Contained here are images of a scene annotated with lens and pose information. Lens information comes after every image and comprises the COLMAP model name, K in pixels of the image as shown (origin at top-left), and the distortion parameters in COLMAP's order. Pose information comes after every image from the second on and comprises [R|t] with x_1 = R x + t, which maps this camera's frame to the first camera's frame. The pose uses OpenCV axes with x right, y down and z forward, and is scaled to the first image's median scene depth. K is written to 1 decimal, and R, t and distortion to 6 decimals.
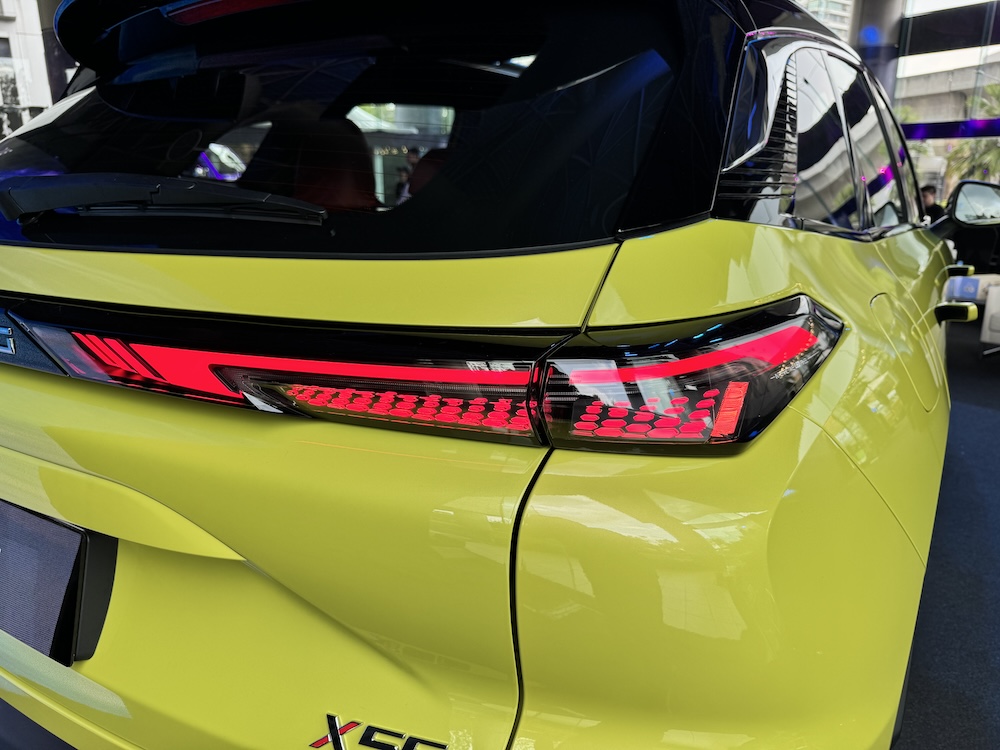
lens RADIAL K [[694.8, 0, 500.0], [0, 694.8, 375.0], [0, 0, 1]] dist [0.059494, -0.109935]
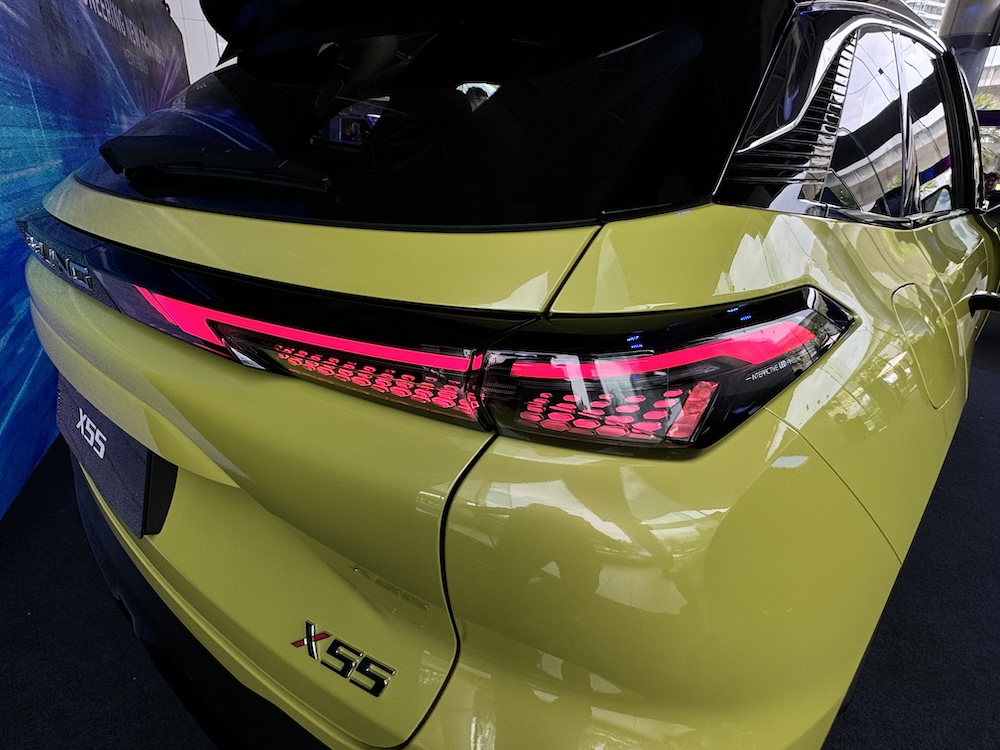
lens RADIAL K [[524.7, 0, 500.0], [0, 524.7, 375.0], [0, 0, 1]] dist [-0.003394, -0.001864]
pose [[0.981388, 0.104208, -0.161303, 0.130598], [-0.082017, 0.986945, 0.138607, -0.056782], [0.173641, -0.122798, 0.977123, 0.185578]]
